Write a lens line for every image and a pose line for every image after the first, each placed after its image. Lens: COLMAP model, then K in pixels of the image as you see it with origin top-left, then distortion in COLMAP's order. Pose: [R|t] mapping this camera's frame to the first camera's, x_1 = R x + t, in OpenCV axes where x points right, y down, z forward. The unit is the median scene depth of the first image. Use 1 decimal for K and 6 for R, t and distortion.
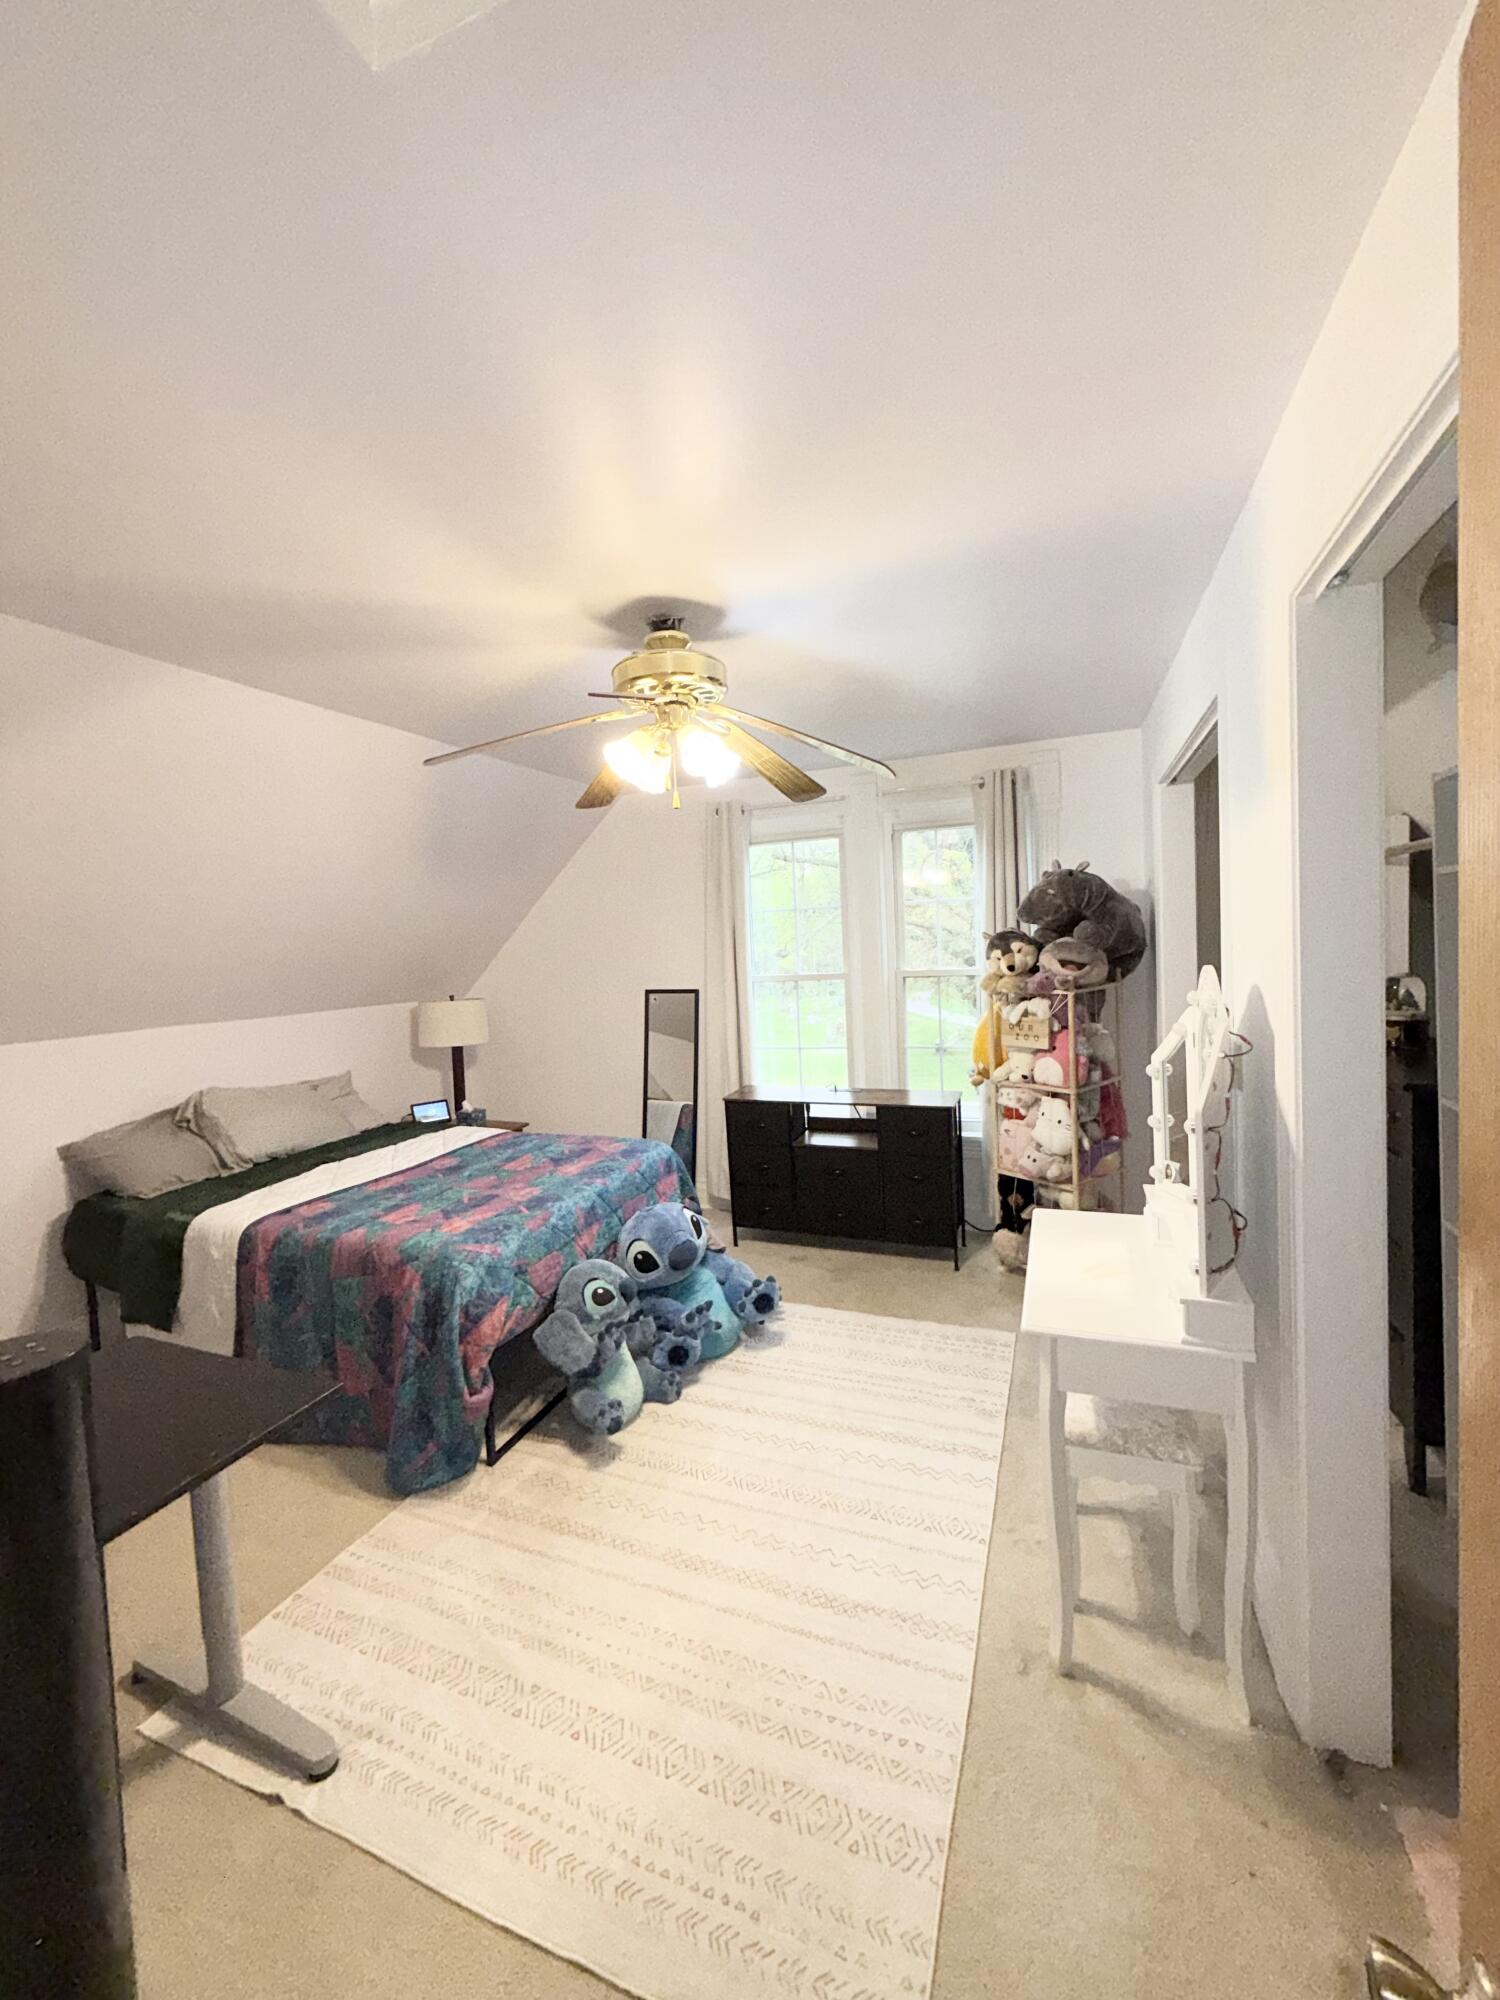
lens RADIAL K [[799.1, 0, 753.4], [0, 799.1, 996.4], [0, 0, 1]] dist [0.001586, 0.000315]
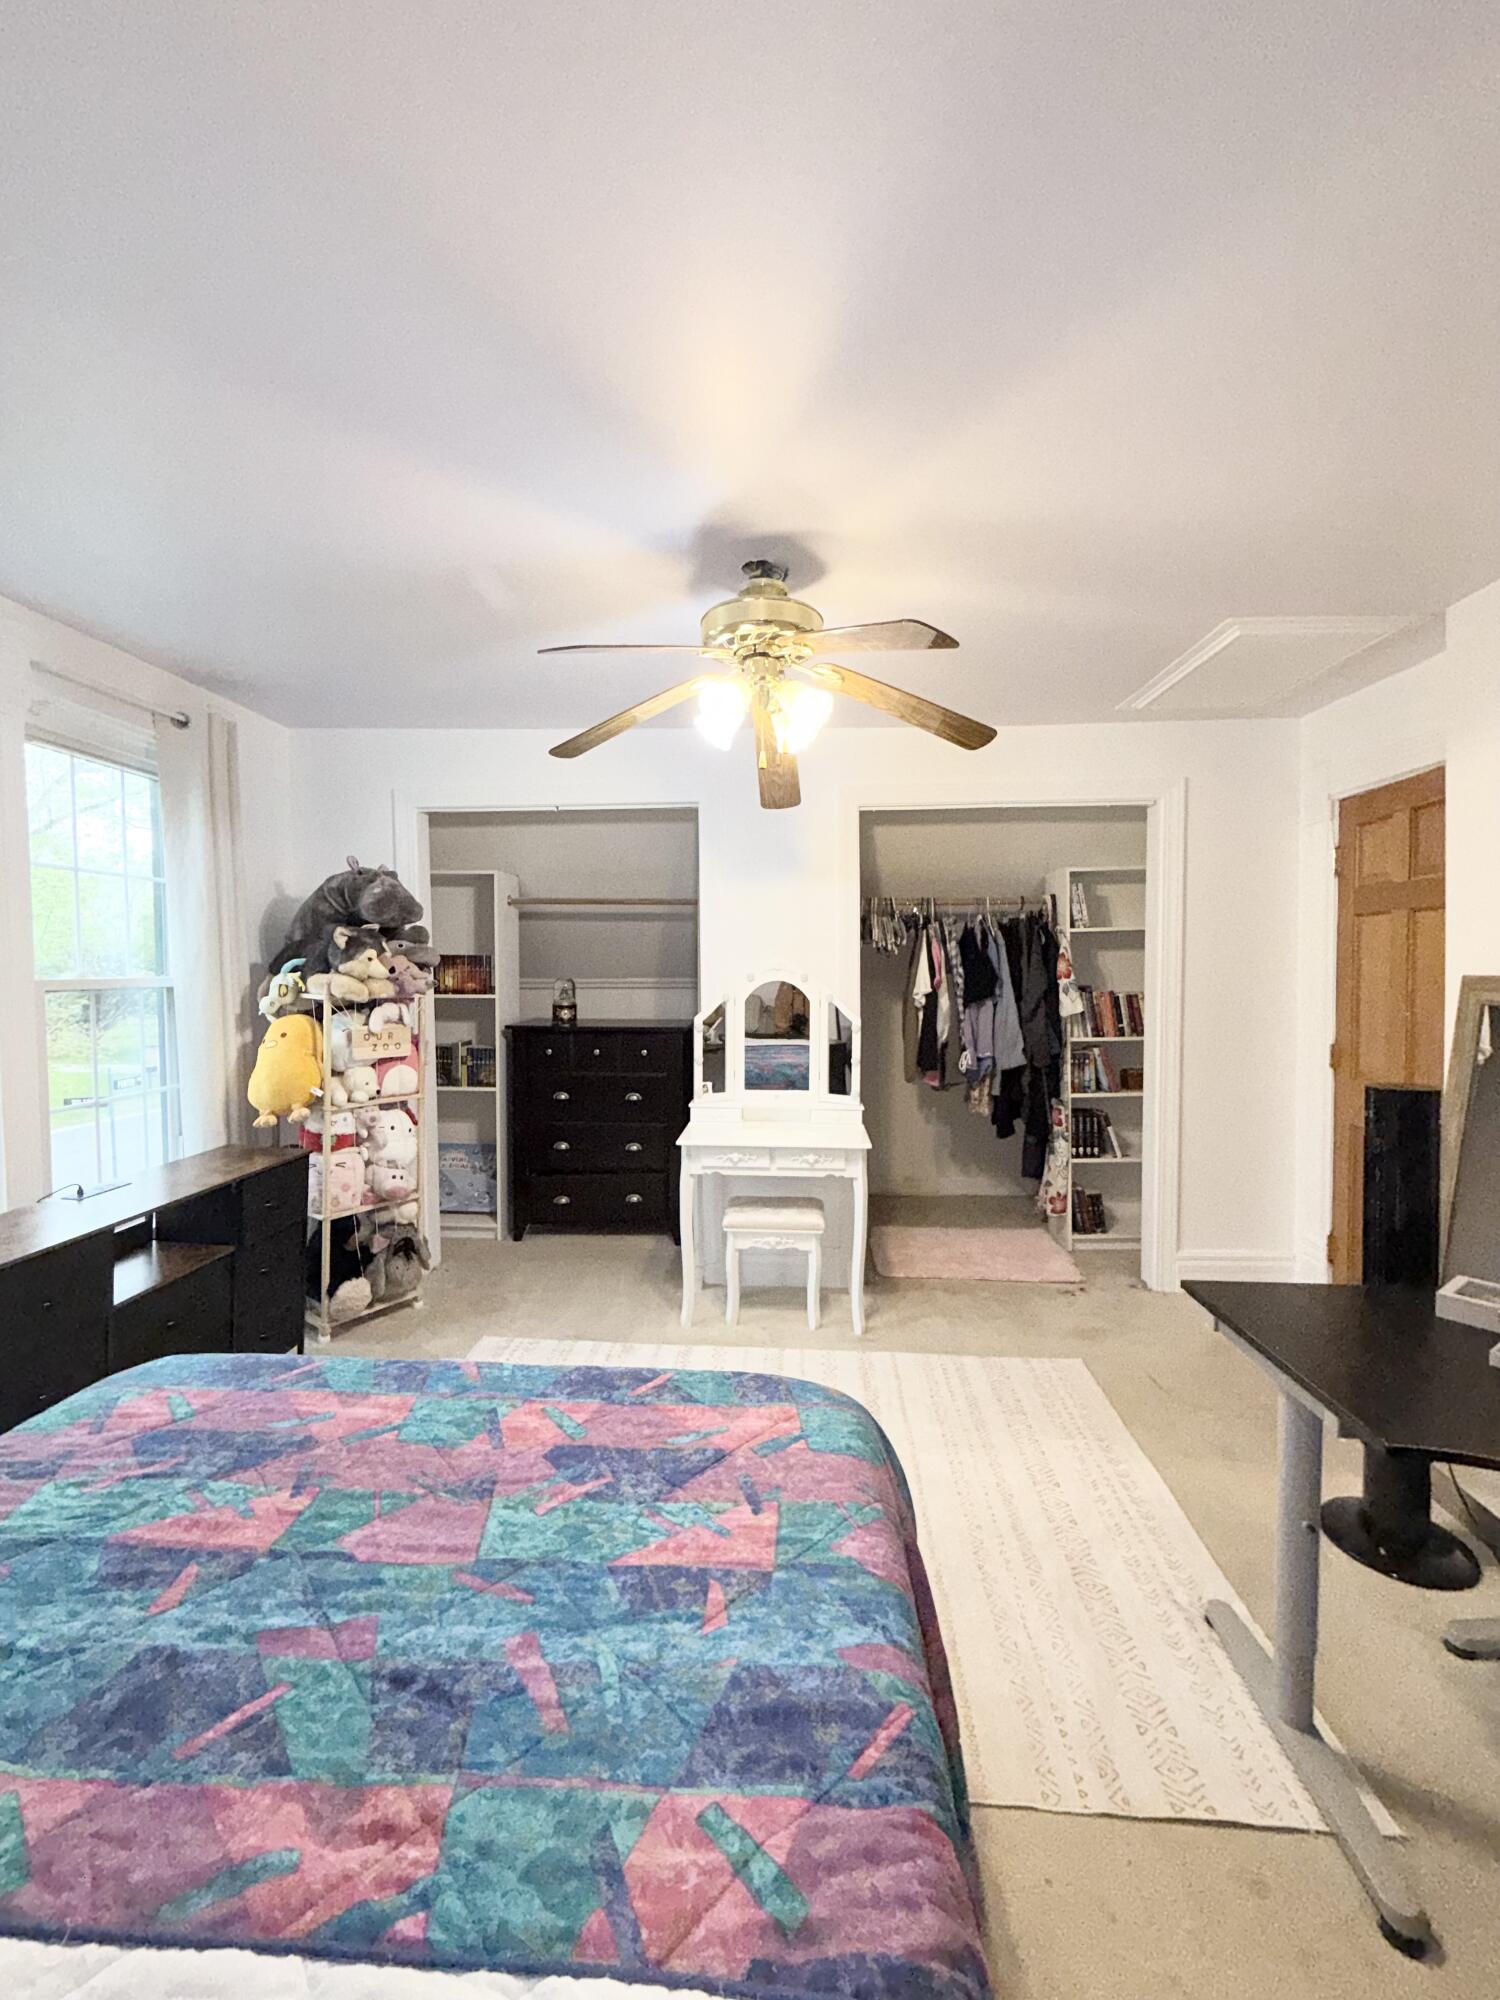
lens RADIAL K [[799.1, 0, 754.4], [0, 799.1, 998.5], [0, 0, 1]] dist [0.001586, 0.000315]
pose [[-0.312067, 0.012911, 0.949972, -0.882398], [0.069829, 0.997515, 0.009382, 0.019652], [-0.947490, 0.069263, -0.312193, 1.190318]]
